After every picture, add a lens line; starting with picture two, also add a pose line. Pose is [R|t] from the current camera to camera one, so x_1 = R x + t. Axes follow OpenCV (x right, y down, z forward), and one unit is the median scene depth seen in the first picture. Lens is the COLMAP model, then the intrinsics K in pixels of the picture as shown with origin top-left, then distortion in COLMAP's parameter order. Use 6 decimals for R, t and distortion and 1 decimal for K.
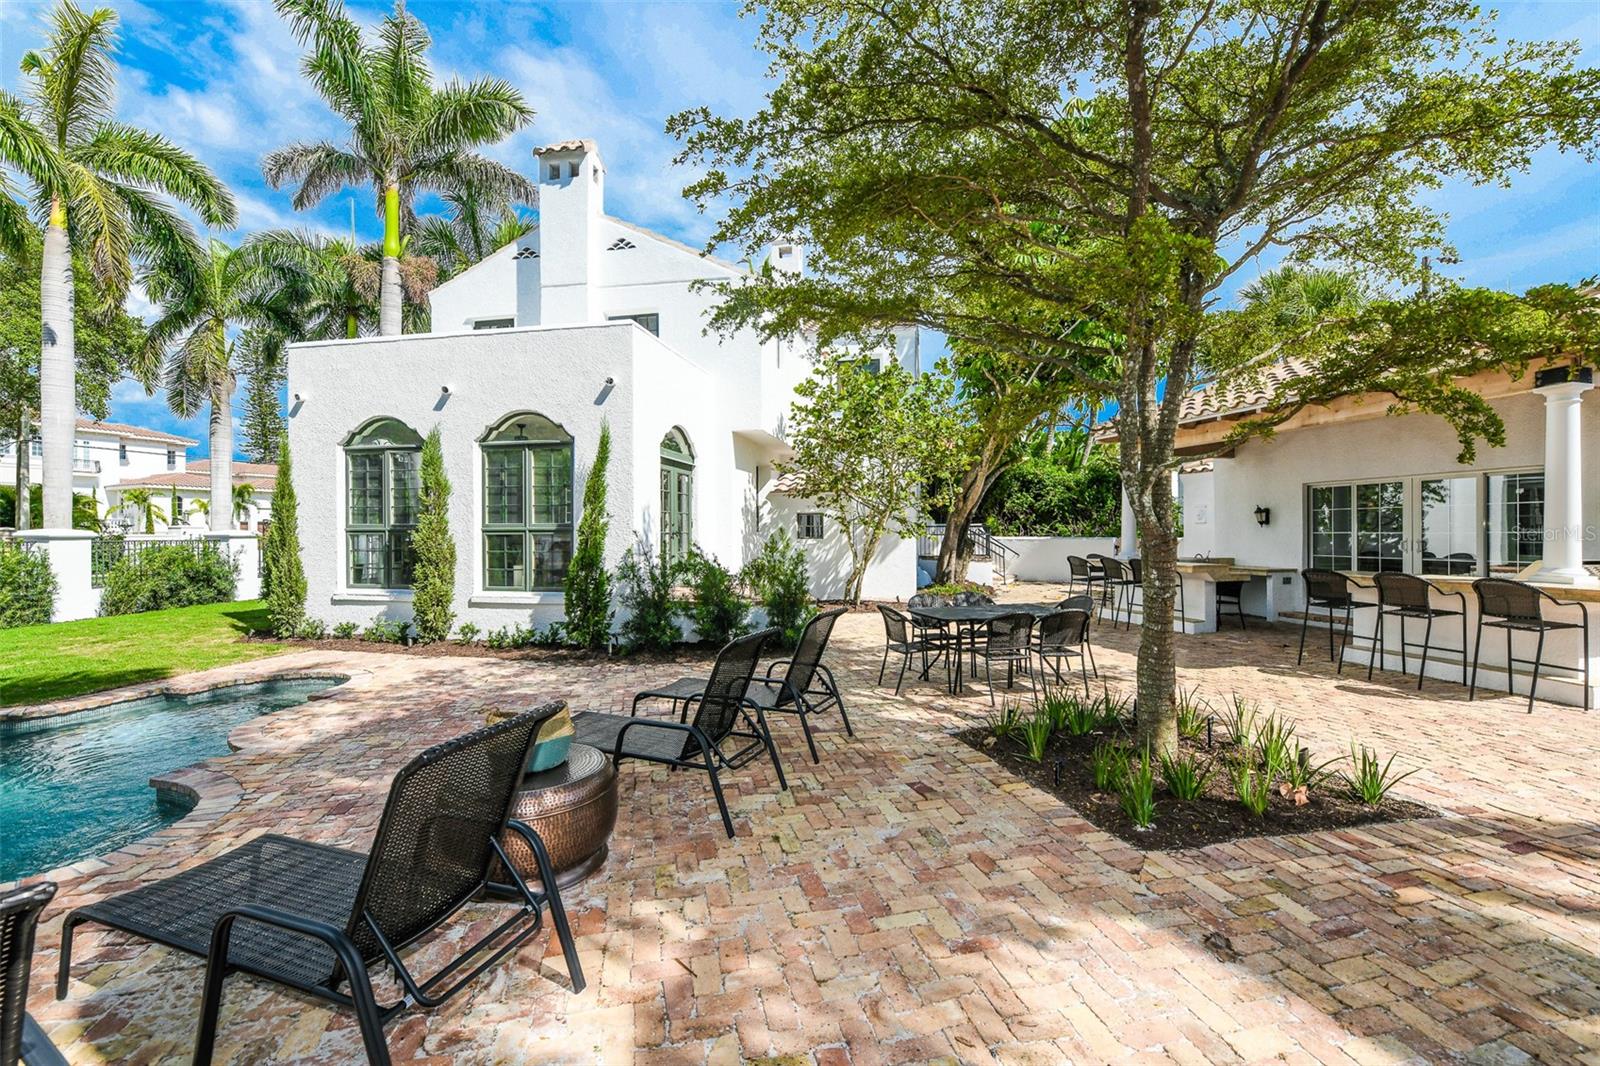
lens RADIAL K [[652.9, 0, 806.3], [0, 652.9, 533.6], [0, 0, 1]] dist [-0.001228, -0.004235]
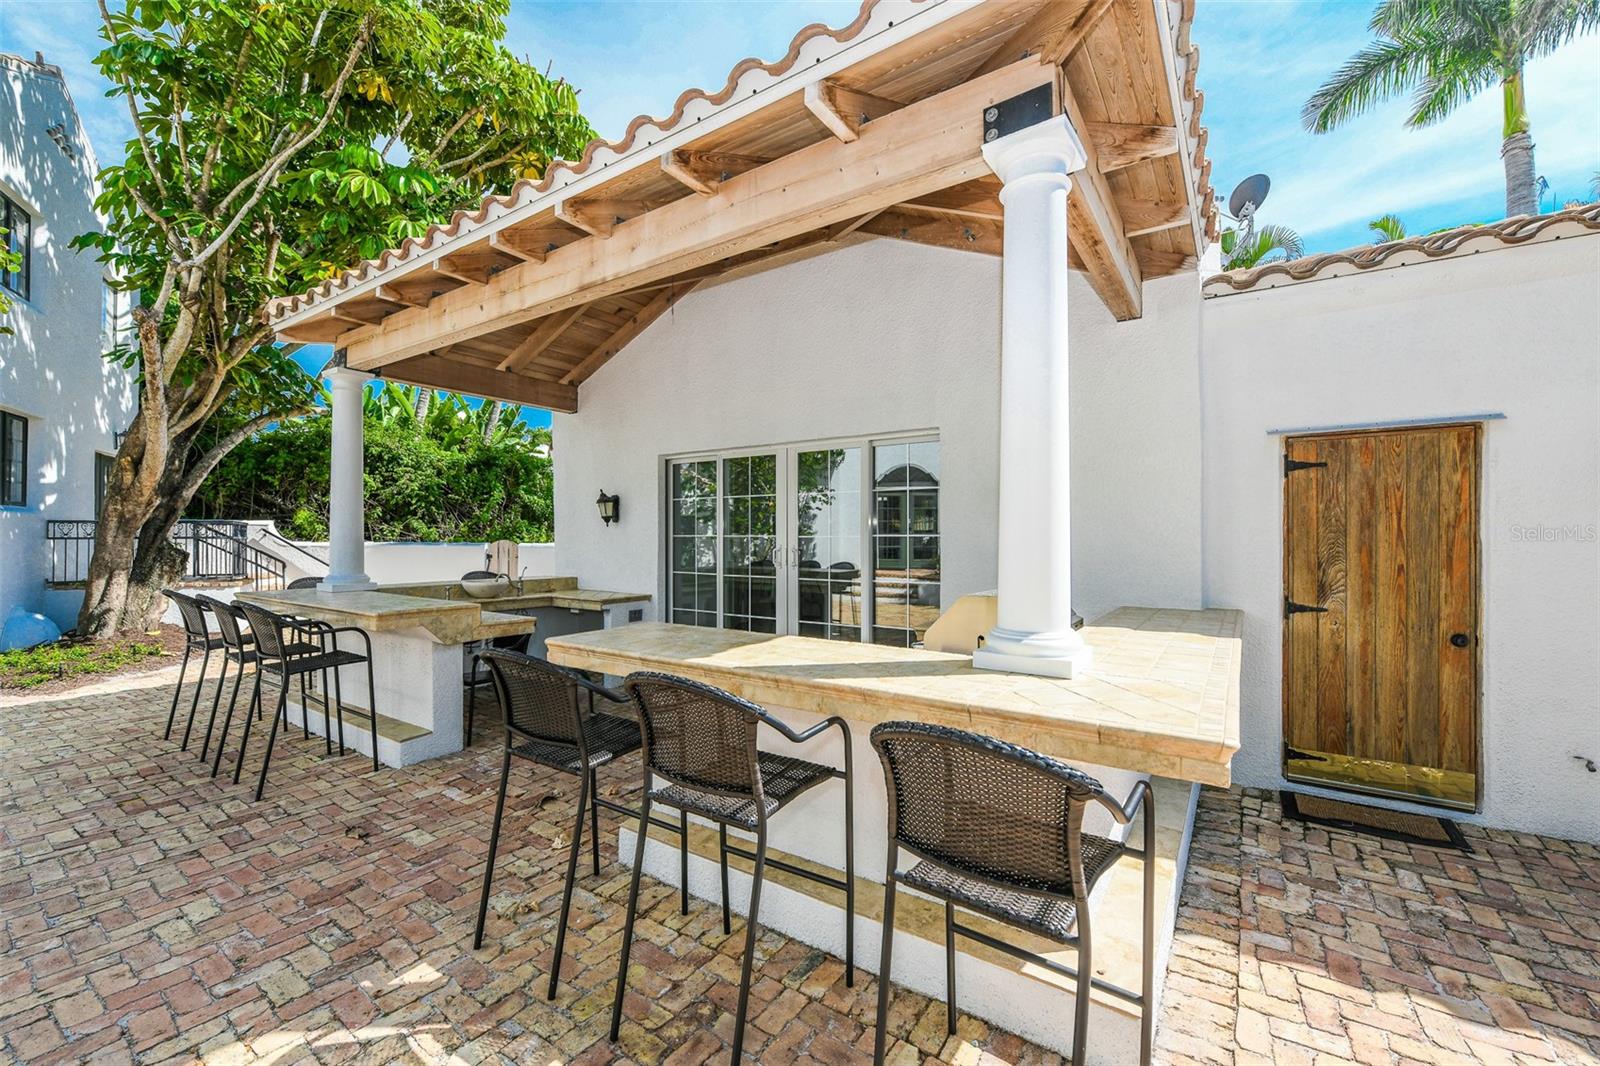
lens RADIAL K [[652.5, 0, 804.4], [0, 652.5, 535.7], [0, 0, 1]] dist [-0.006352, 0.000004]
pose [[0.744942, 0.004644, 0.667113, 0.505104], [-0.002483, 0.999988, -0.004189, 0.001138], [-0.667124, 0.001463, 0.744945, 0.499697]]
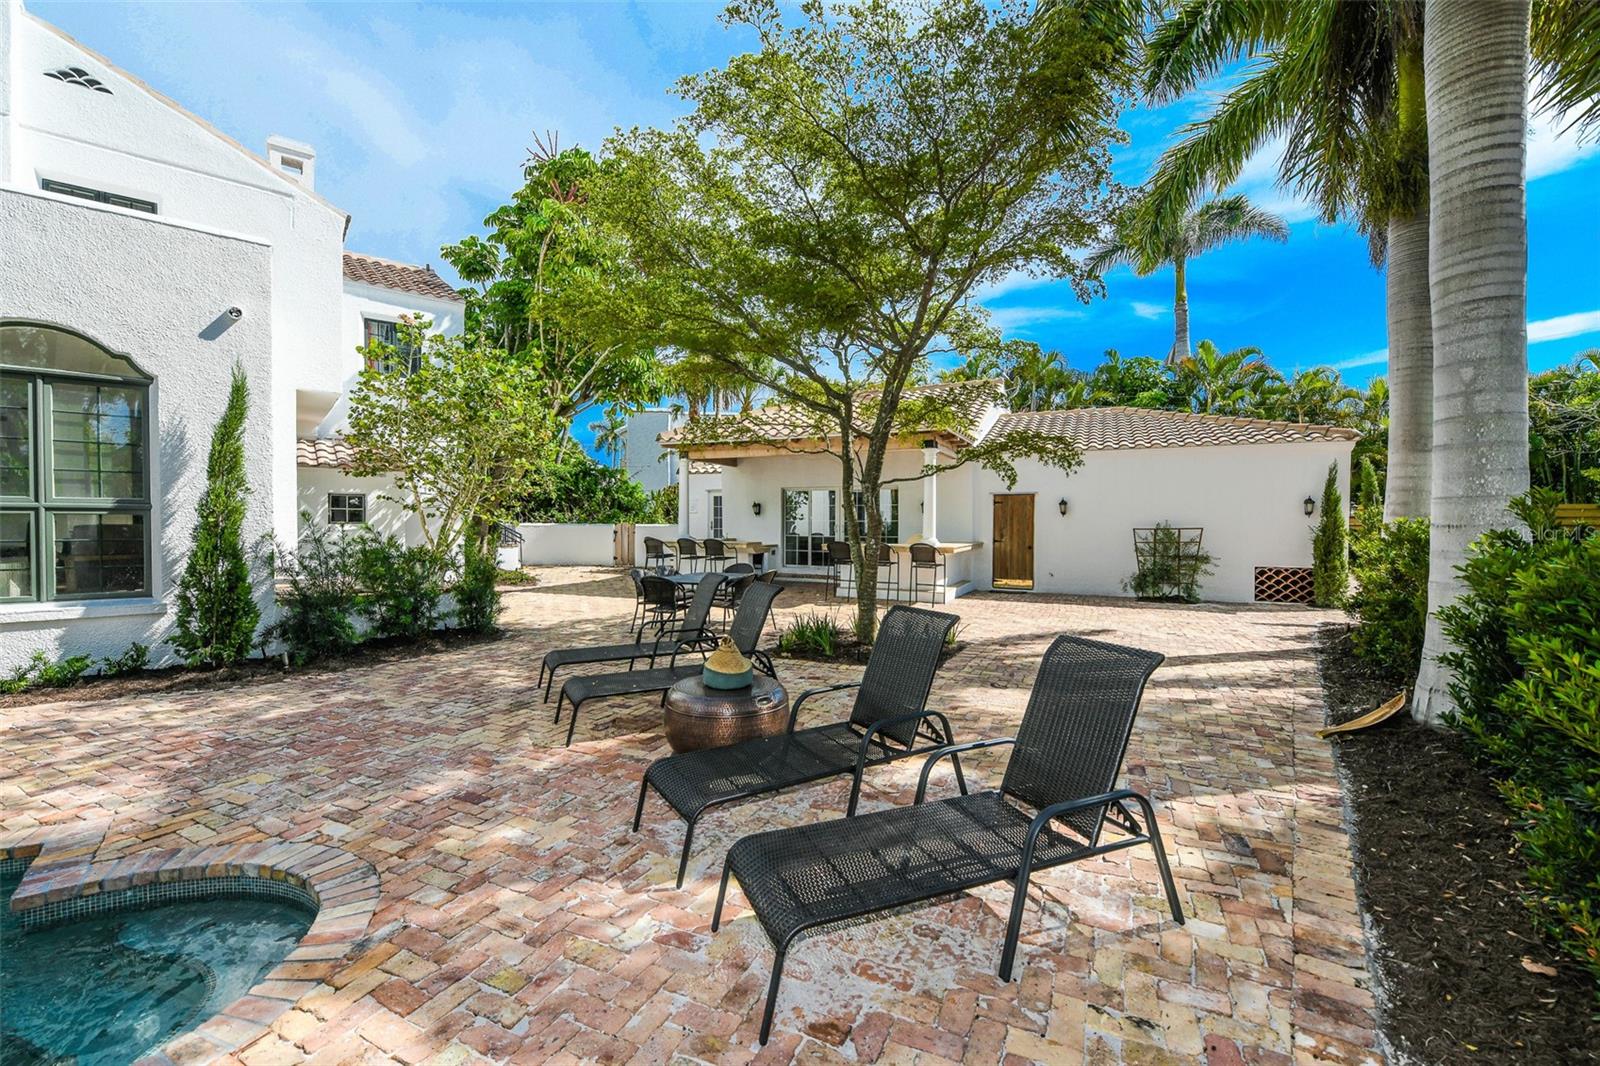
lens RADIAL K [[652.5, 0, 804.4], [0, 652.5, 535.7], [0, 0, 1]] dist [-0.006352, 0.000004]
pose [[0.622444, -0.010862, 0.782589, -0.438436], [-0.005866, 0.999811, 0.018543, 0.006057], [-0.782642, -0.016132, 0.622263, 0.011807]]
